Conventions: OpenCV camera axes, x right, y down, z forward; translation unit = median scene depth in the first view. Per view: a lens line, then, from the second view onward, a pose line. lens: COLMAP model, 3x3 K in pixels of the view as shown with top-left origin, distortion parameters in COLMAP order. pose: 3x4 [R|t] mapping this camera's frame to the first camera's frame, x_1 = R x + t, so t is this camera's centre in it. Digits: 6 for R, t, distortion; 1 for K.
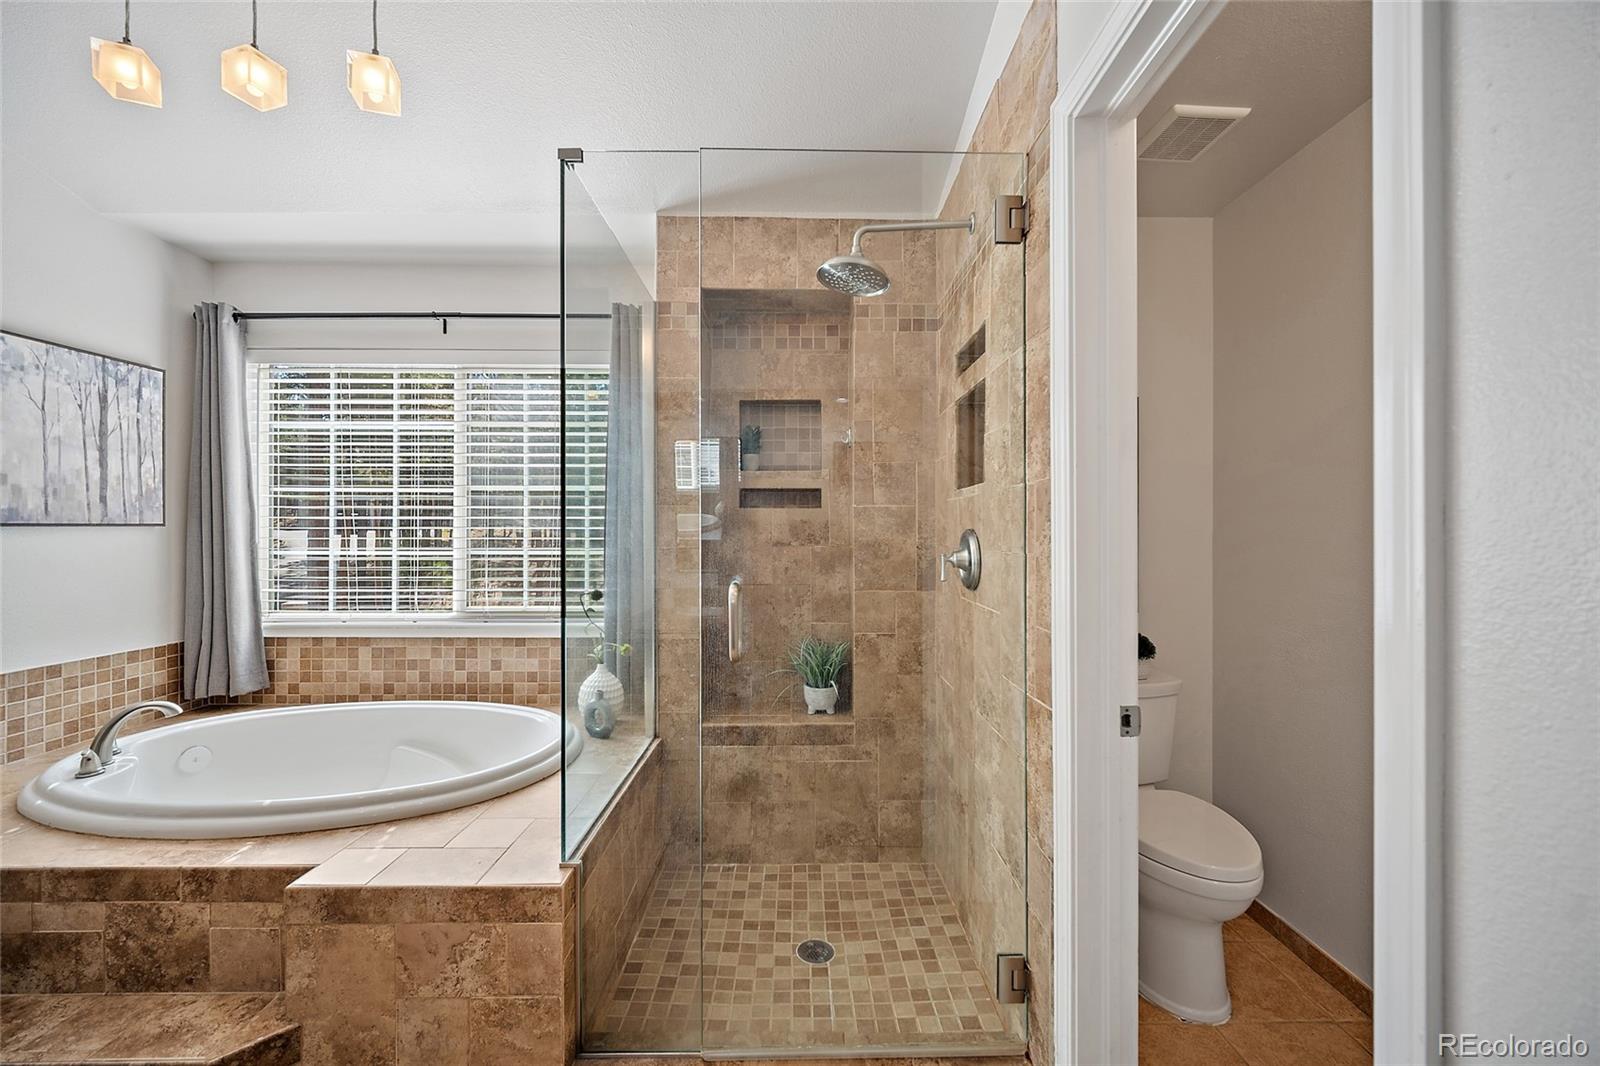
lens RADIAL K [[631.9, 0, 812.2], [0, 631.9, 534.1], [0, 0, 1]] dist [-0.006782, 0.002410]
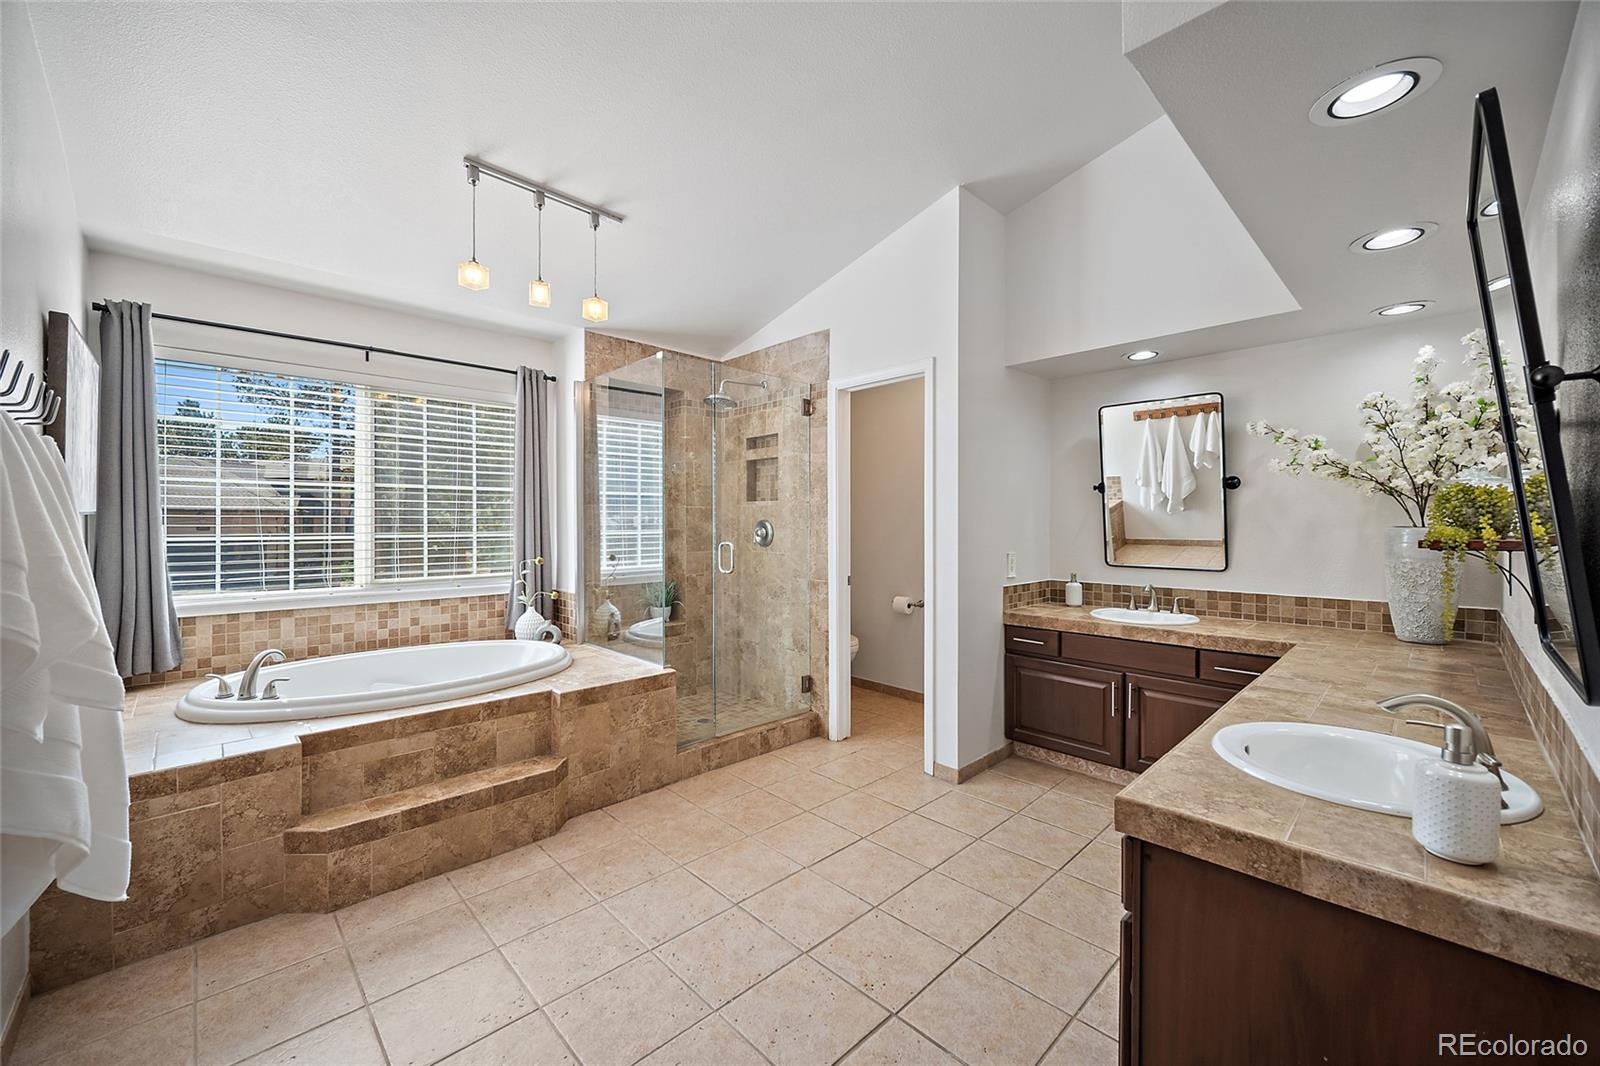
lens RADIAL K [[631.9, 0, 806.2], [0, 631.9, 525.4], [0, 0, 1]] dist [-0.006782, 0.002410]
pose [[0.726130, -0.003435, 0.687548, -0.964334], [-0.001436, 0.999978, 0.006512, -0.002970], [-0.687555, -0.005715, 0.726109, -0.609191]]
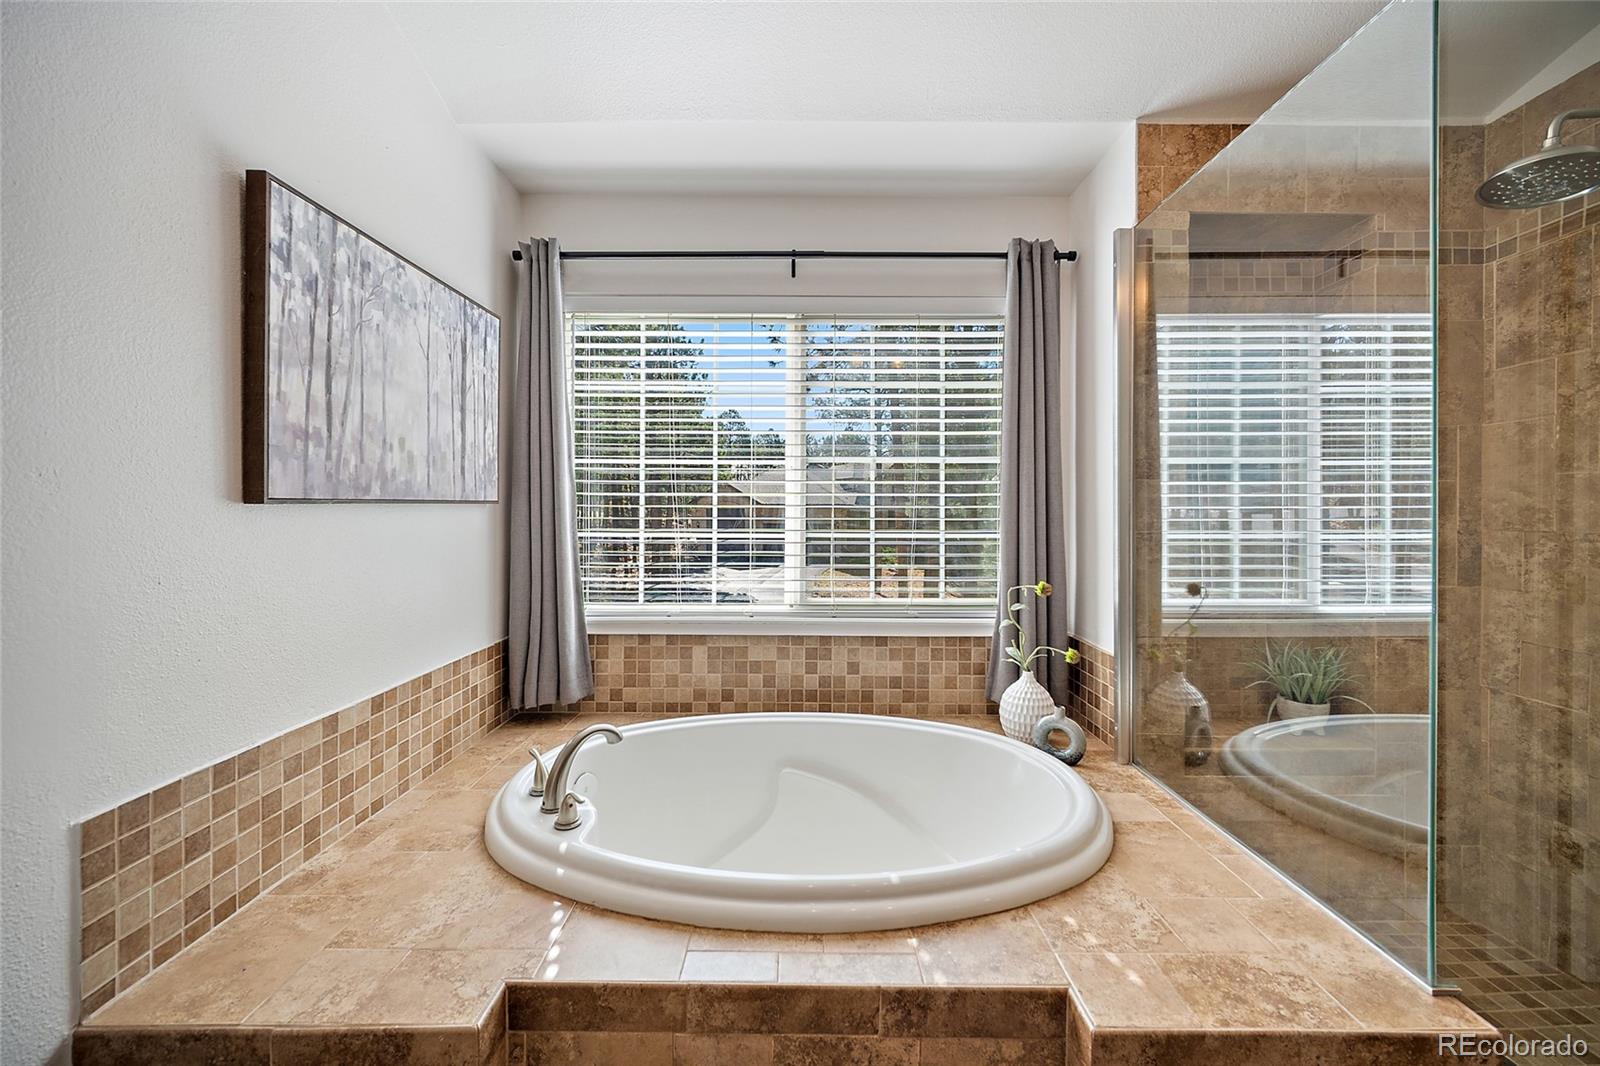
lens RADIAL K [[631.9, 0, 803.1], [0, 631.9, 515.1], [0, 0, 1]] dist [-0.006782, 0.002410]
pose [[0.999825, 0.003172, -0.018454, -0.657729], [-0.003102, 0.999988, 0.003805, -0.001612], [0.018466, -0.003748, 0.999822, 0.178931]]
